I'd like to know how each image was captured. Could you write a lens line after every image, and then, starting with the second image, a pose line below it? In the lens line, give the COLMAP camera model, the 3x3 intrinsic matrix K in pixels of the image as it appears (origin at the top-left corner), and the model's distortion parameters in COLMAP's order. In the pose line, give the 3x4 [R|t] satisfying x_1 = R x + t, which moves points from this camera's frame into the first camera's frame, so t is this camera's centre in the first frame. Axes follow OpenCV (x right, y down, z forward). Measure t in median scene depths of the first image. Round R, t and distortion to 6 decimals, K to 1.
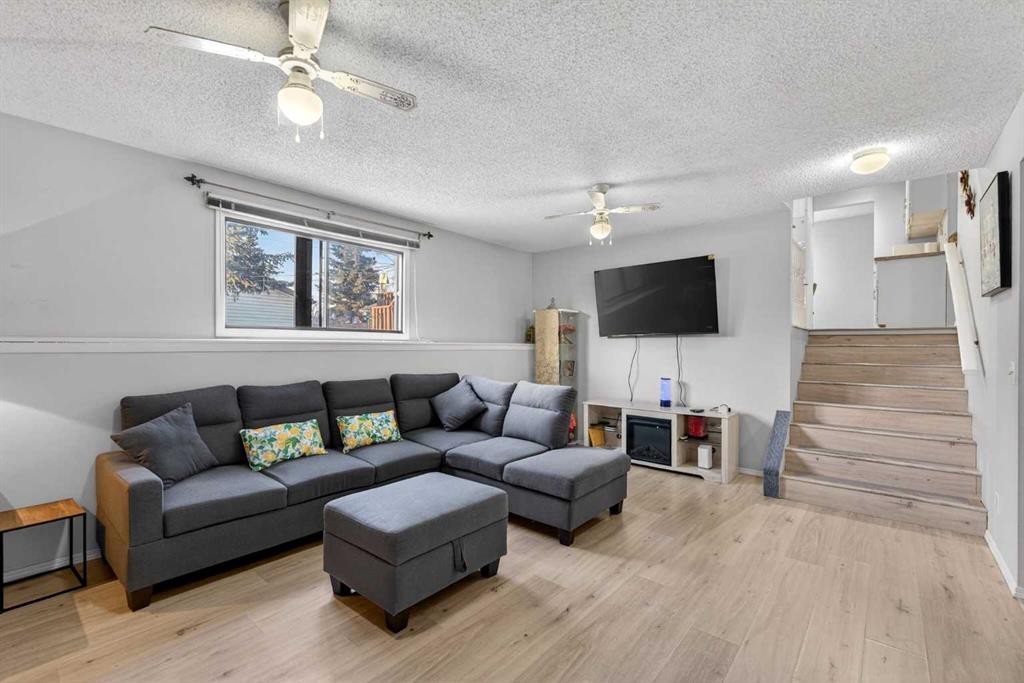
lens RADIAL K [[451.7, 0, 505.3], [0, 451.7, 337.3], [0, 0, 1]] dist [0.000015, -0.000387]
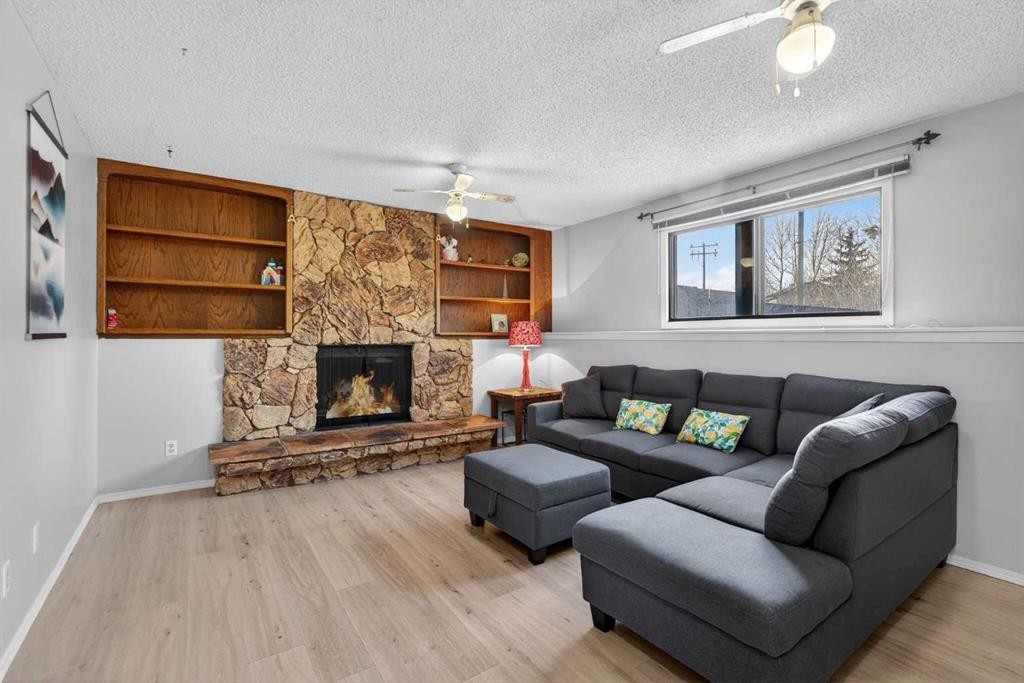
lens RADIAL K [[451.7, 0, 505.3], [0, 451.7, 337.3], [0, 0, 1]] dist [0.000015, -0.000387]
pose [[-0.257374, 0.001080, -0.966311, 0.752979], [0.020283, 0.999785, -0.004285, 0.019526], [0.966099, -0.020703, -0.257340, 0.943735]]
